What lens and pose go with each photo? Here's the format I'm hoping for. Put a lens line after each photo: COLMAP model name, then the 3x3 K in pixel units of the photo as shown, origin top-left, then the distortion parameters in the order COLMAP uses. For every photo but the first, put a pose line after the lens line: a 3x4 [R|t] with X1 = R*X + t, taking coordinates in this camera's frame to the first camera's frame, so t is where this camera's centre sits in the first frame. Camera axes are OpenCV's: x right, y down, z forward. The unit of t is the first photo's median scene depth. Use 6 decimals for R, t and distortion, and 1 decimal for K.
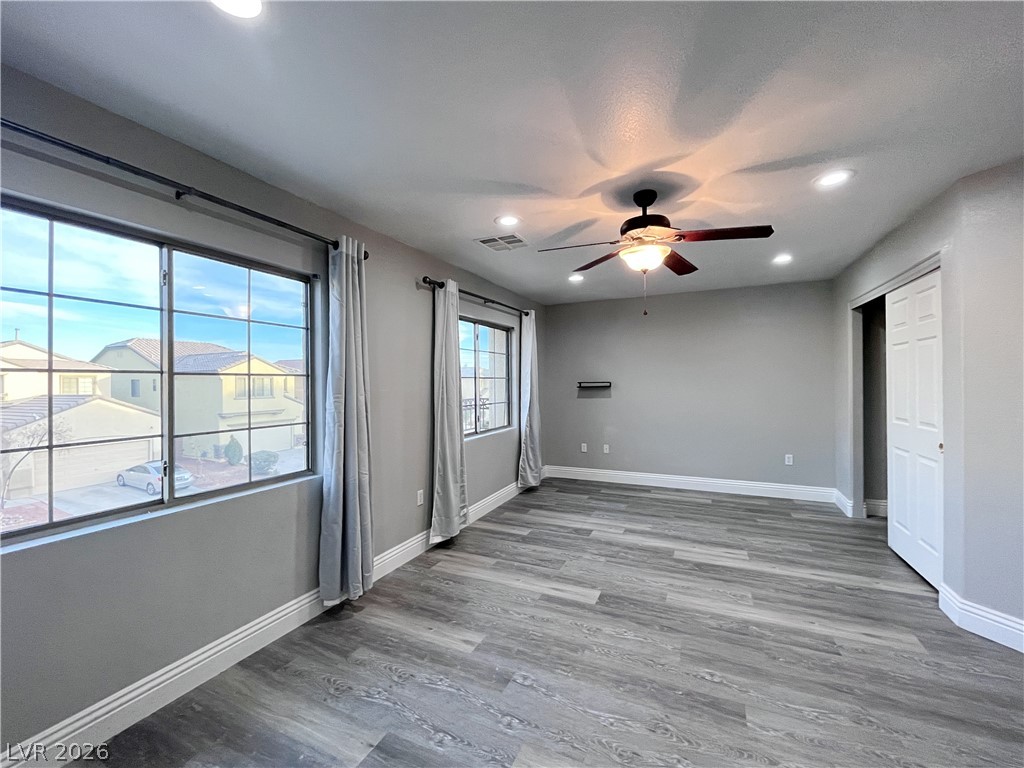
lens RADIAL K [[416.0, 0, 508.7], [0, 416.0, 381.4], [0, 0, 1]] dist [-0.003115, -0.000449]
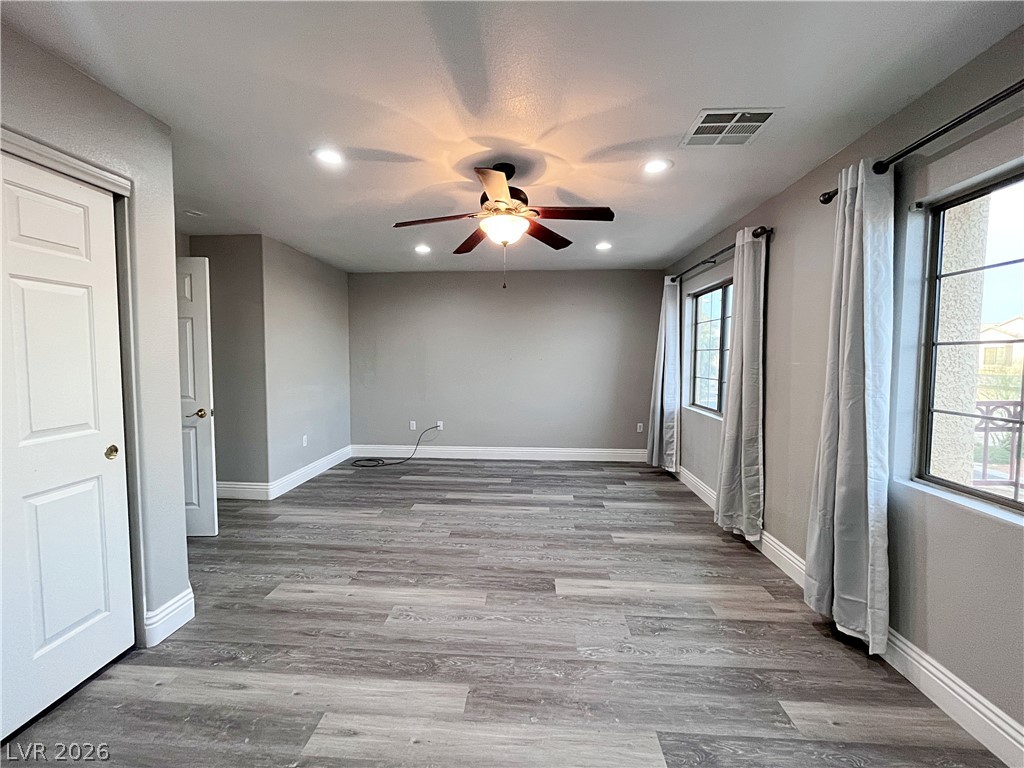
lens RADIAL K [[416.0, 0, 513.7], [0, 416.0, 380.2], [0, 0, 1]] dist [-0.003115, -0.000449]
pose [[-0.921472, 0.028041, -0.387431, 0.661214], [0.004606, 0.998110, 0.061285, 0.000497], [0.388417, 0.054688, -0.919859, 1.827695]]
